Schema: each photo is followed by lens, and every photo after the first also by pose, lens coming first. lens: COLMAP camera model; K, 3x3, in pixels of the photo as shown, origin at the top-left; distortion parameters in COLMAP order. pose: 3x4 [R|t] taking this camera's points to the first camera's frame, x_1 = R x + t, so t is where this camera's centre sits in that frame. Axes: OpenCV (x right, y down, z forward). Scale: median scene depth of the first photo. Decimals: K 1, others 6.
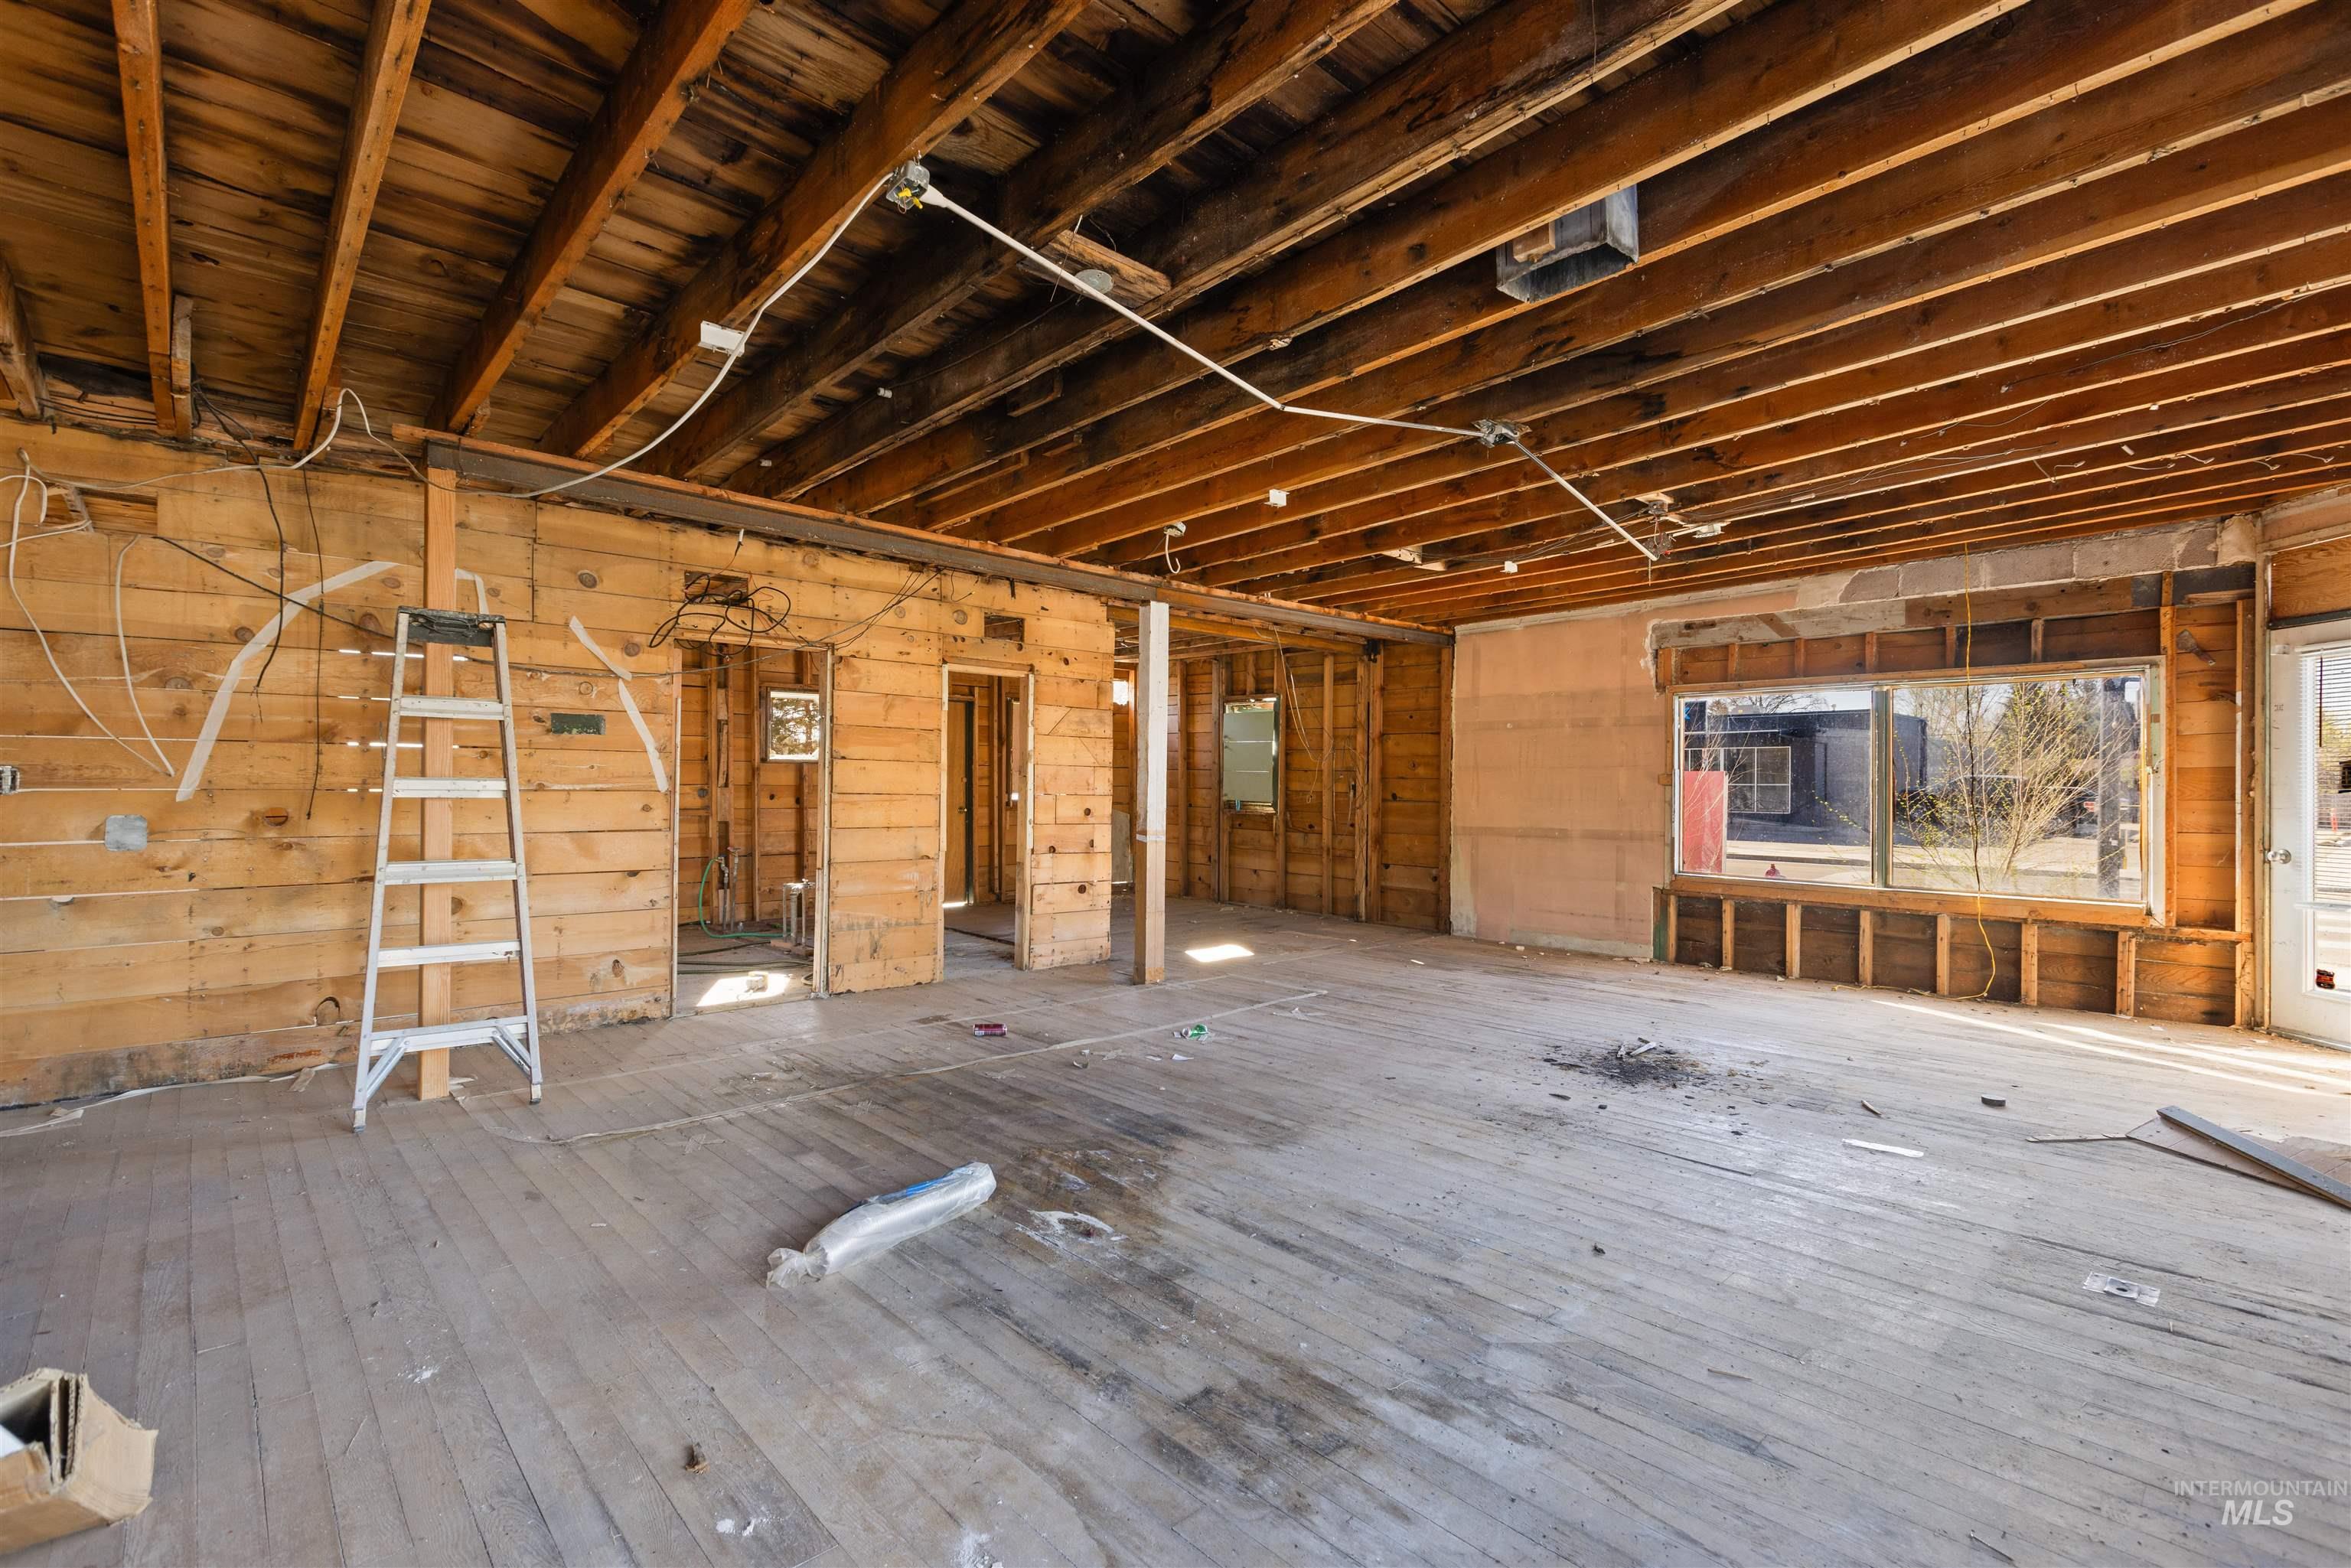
lens RADIAL K [[1057.2, 0, 1178.9], [0, 1057.2, 786.3], [0, 0, 1]] dist [0.003787, -0.000801]
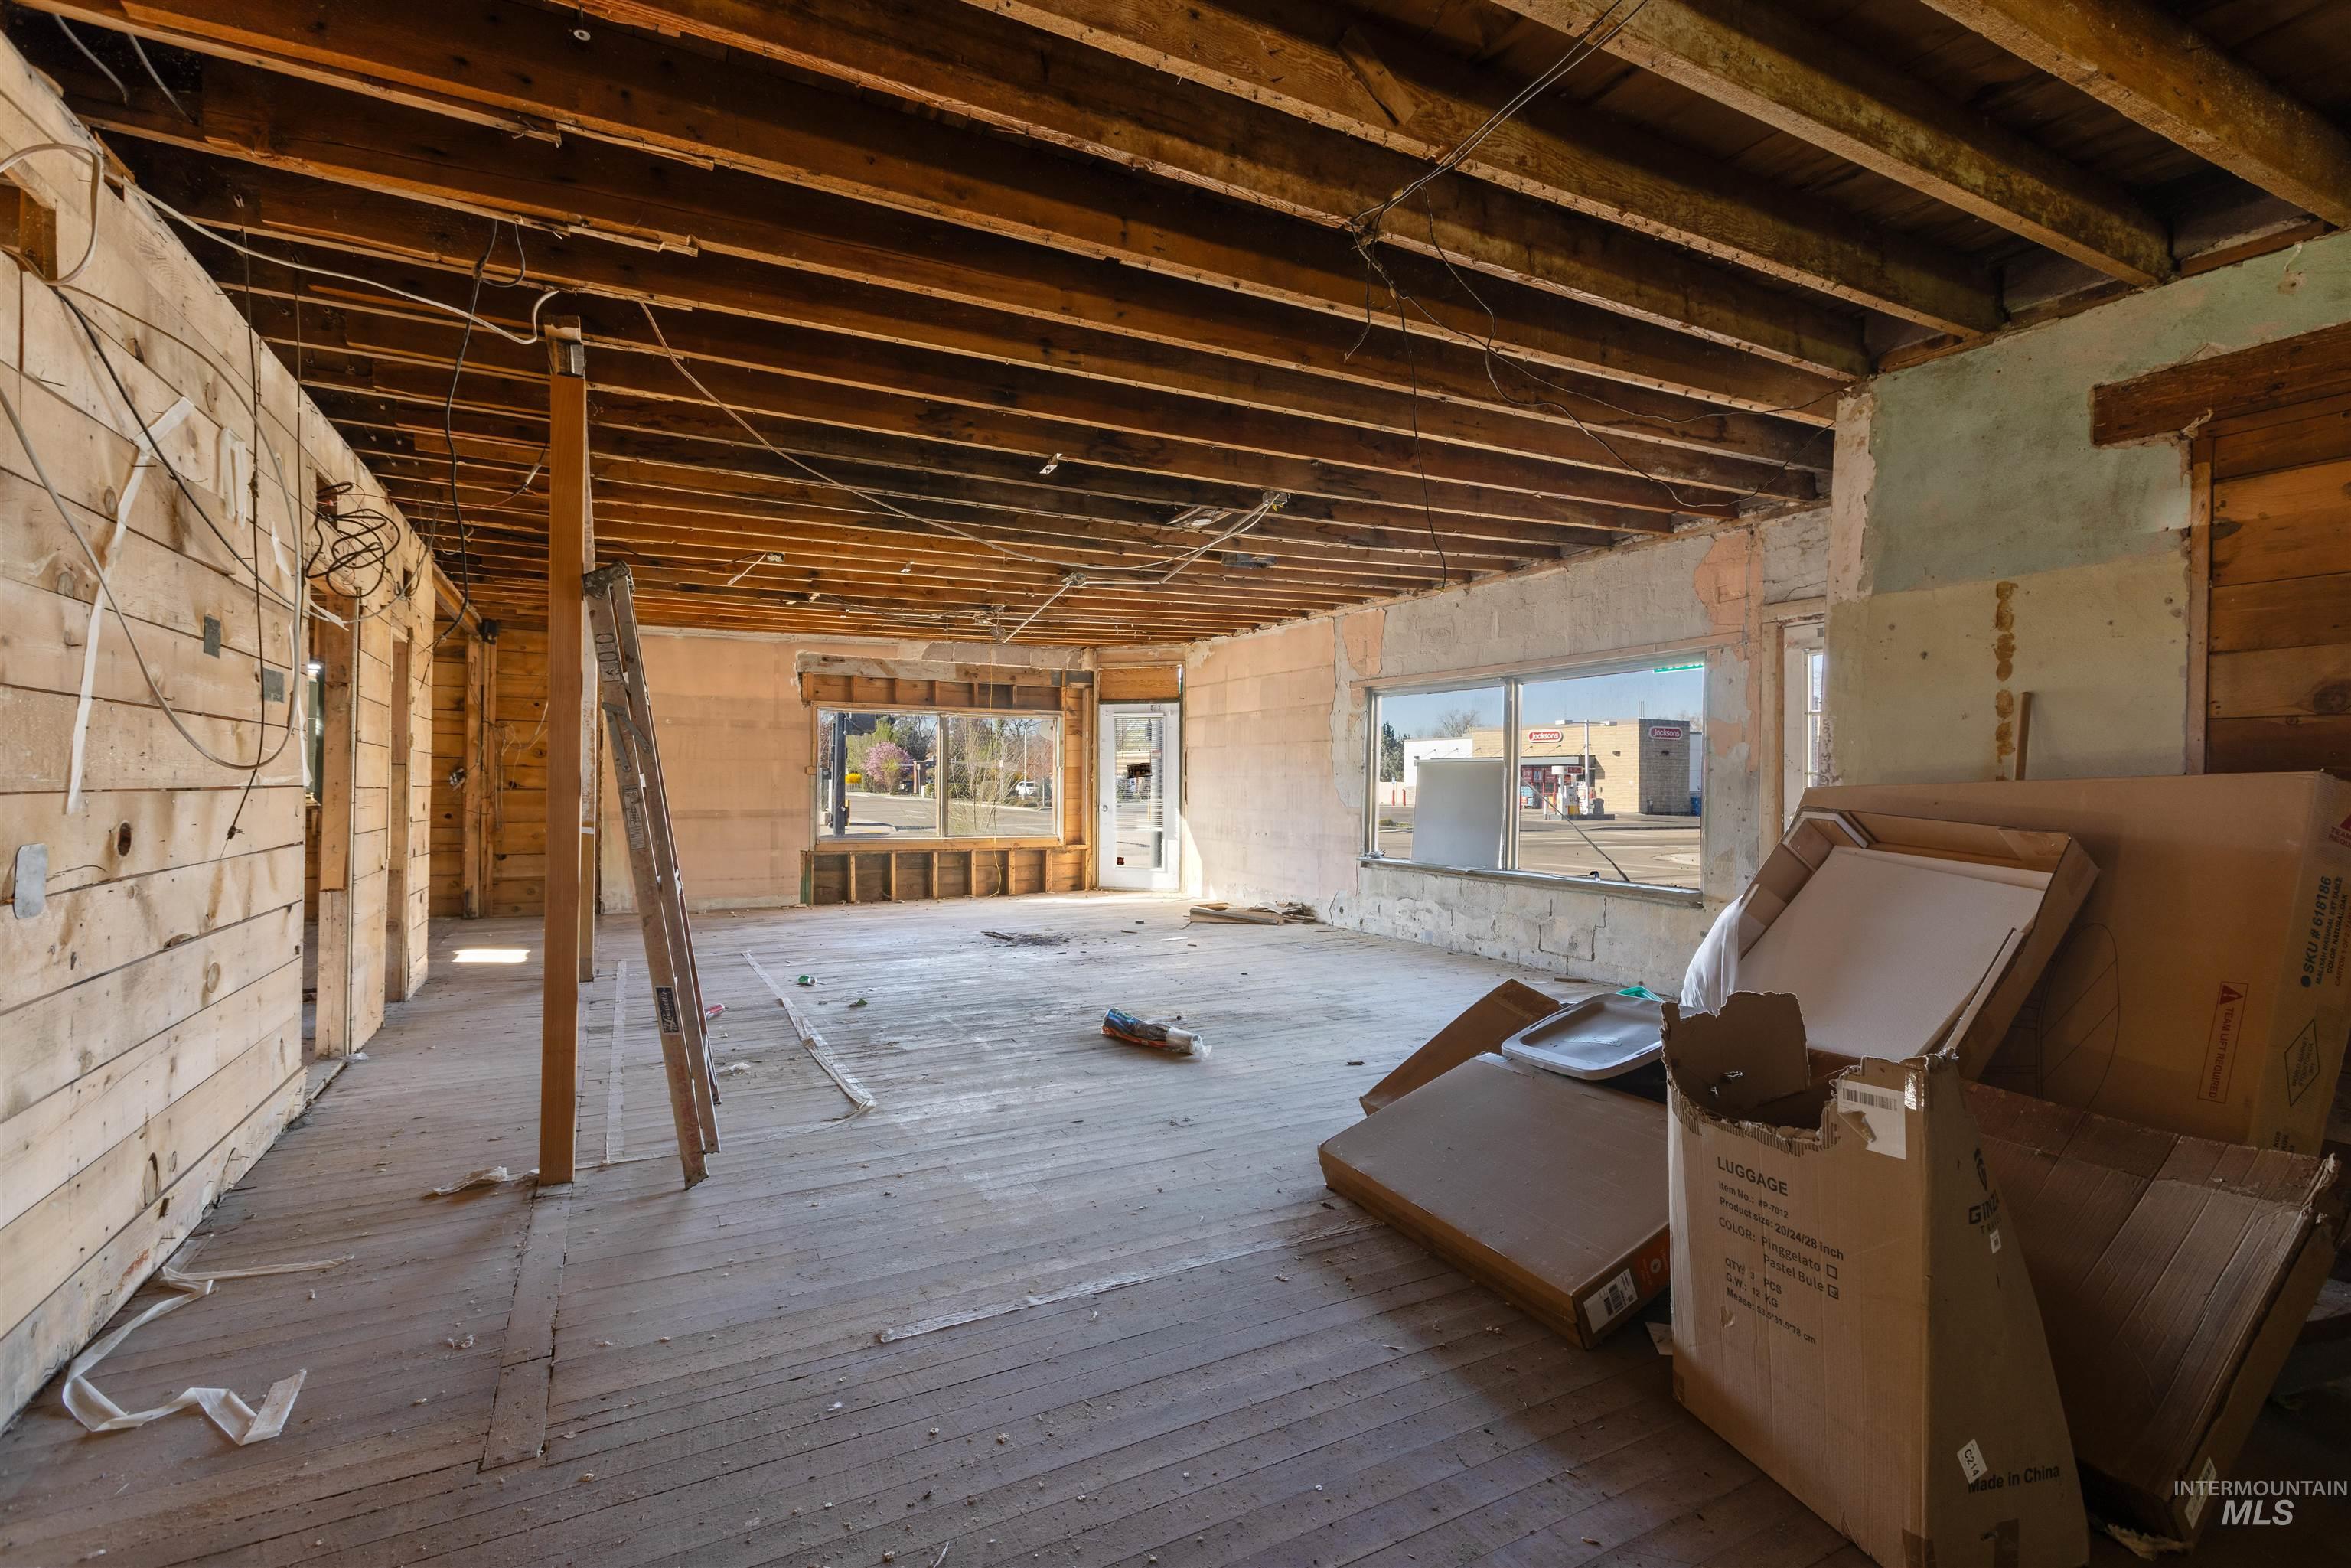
lens RADIAL K [[1078.4, 0, 1186.8], [0, 1078.4, 790.7], [0, 0, 1]] dist [-0.000411, 0.000024]
pose [[0.260396, -0.014537, 0.965392, -0.879897], [-0.005959, 0.999843, 0.016663, -0.007348], [-0.965484, -0.010092, 0.260268, 0.213290]]
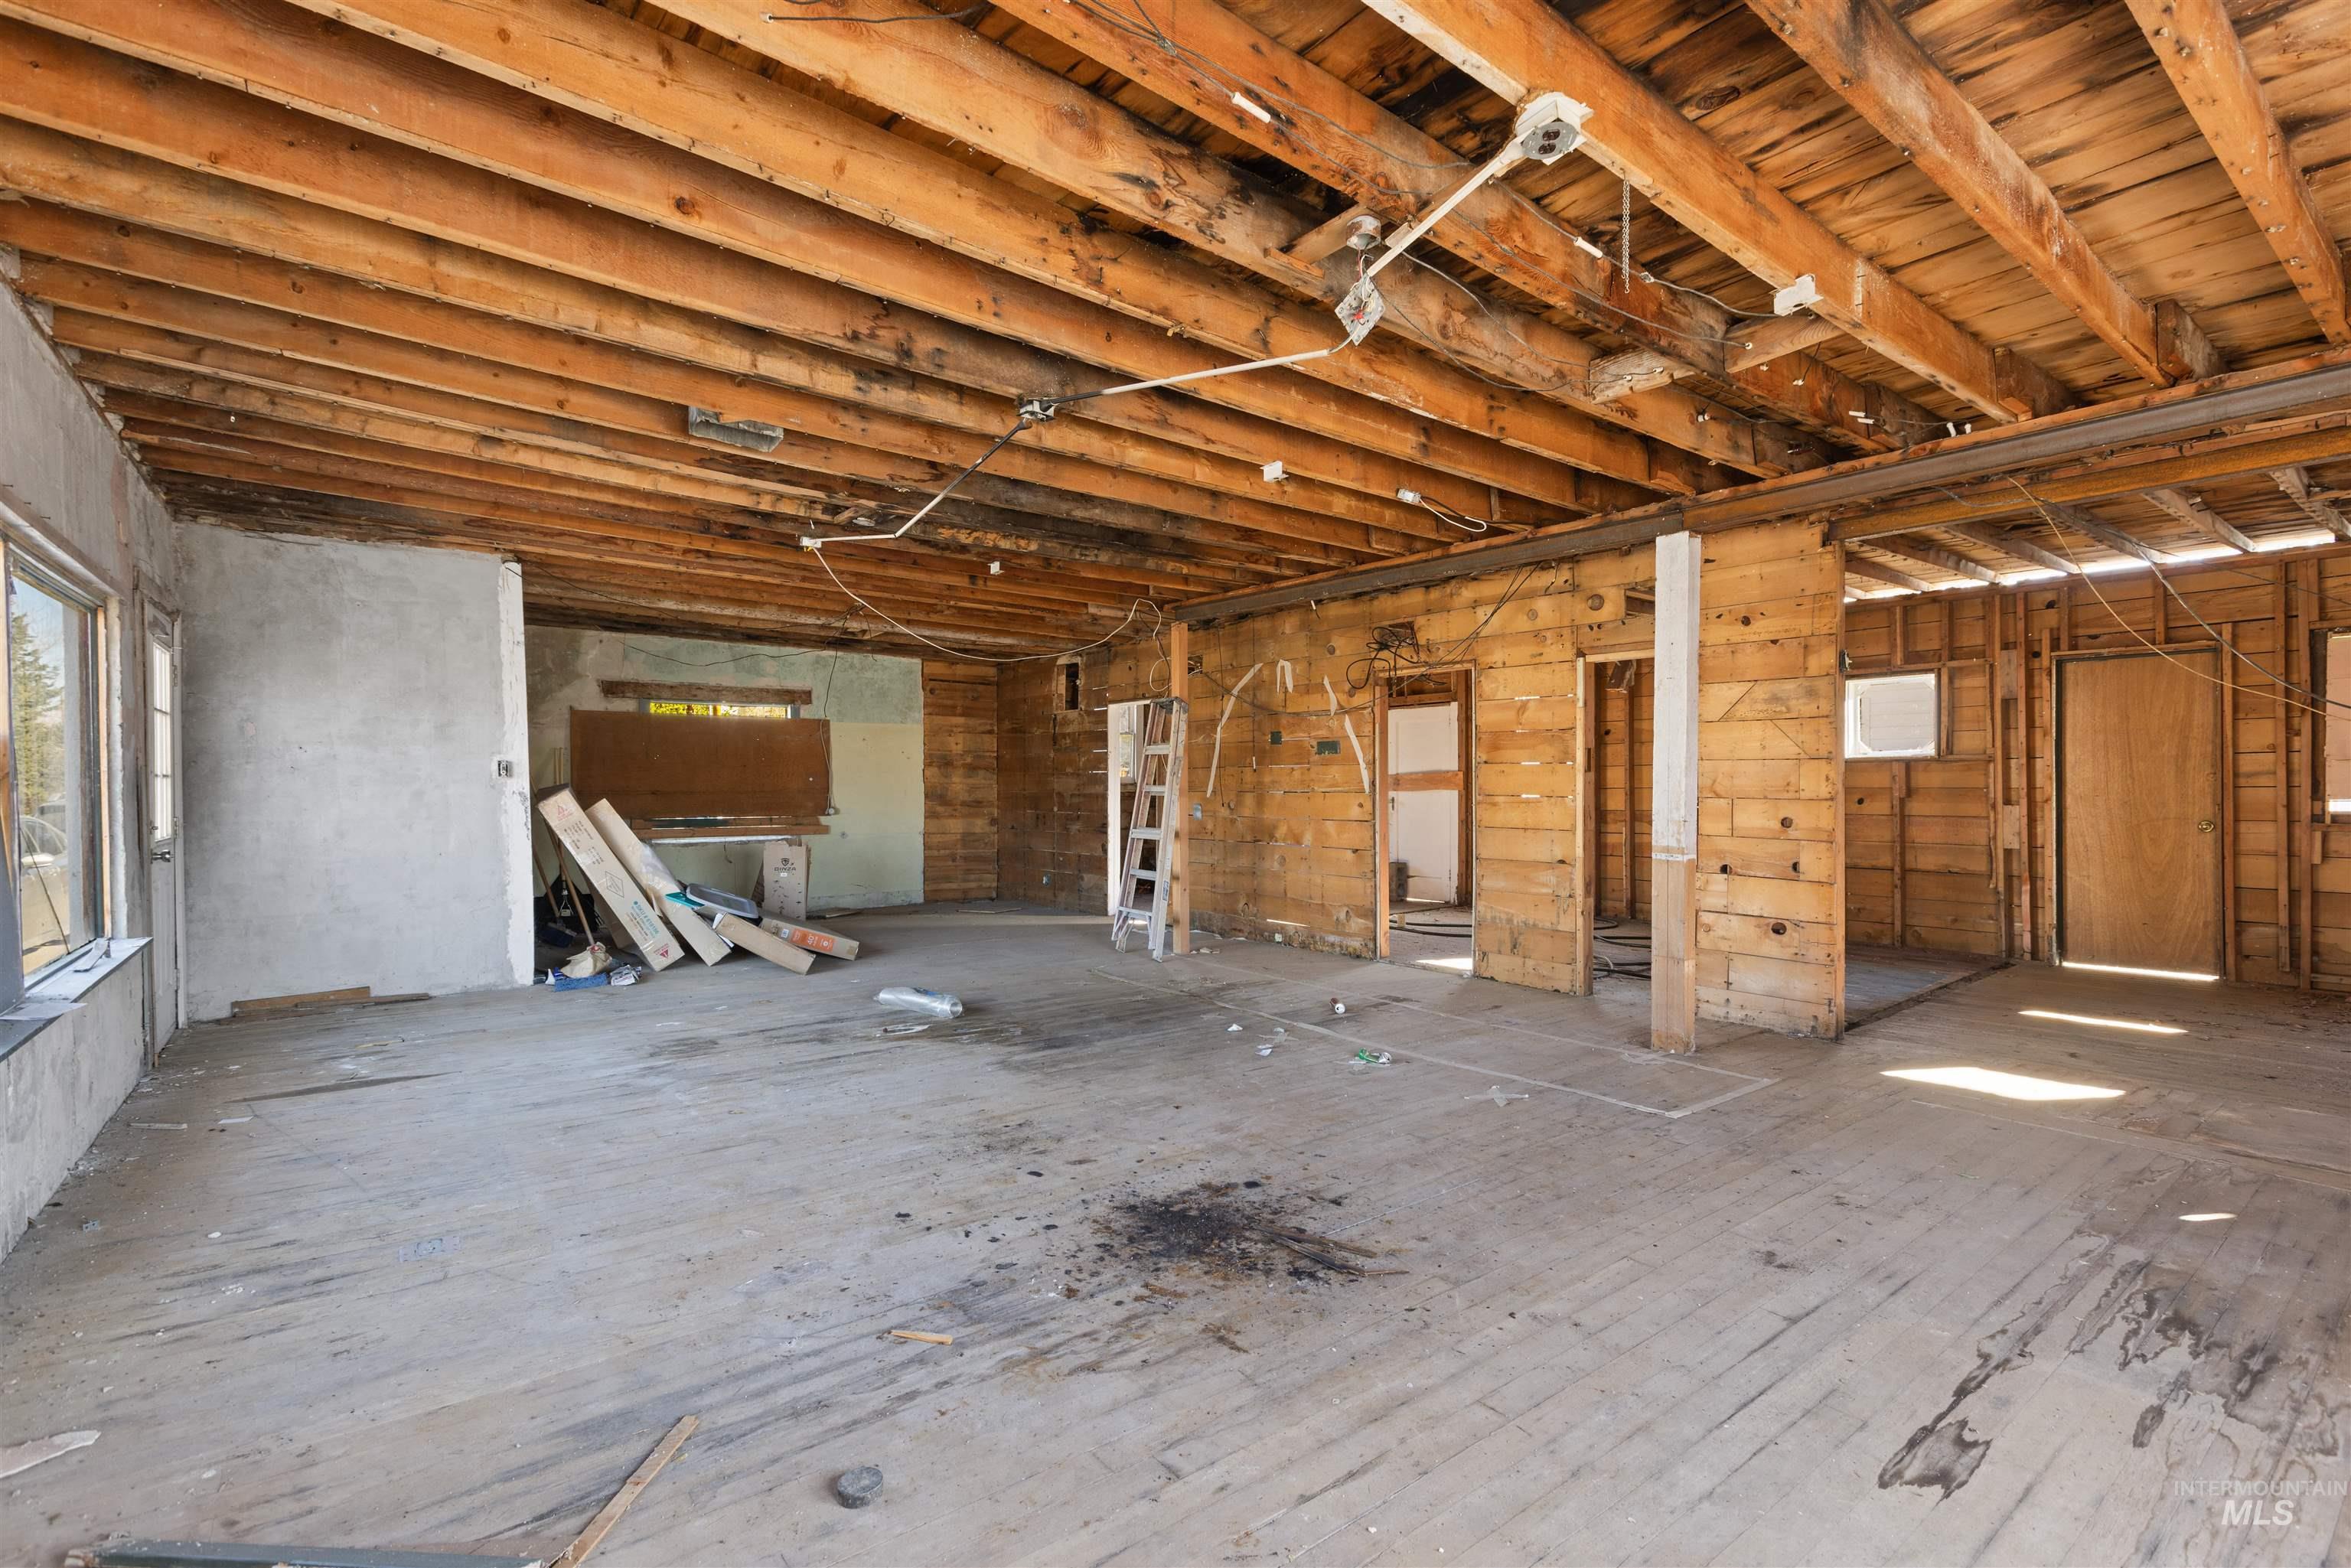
lens RADIAL K [[1078.4, 0, 1186.8], [0, 1078.4, 790.7], [0, 0, 1]] dist [-0.000411, 0.000024]
pose [[-0.094236, -0.003293, -0.995544, 0.781083], [0.001248, 0.999993, -0.003426, 0.005278], [0.995549, -0.001566, -0.094231, 0.763195]]
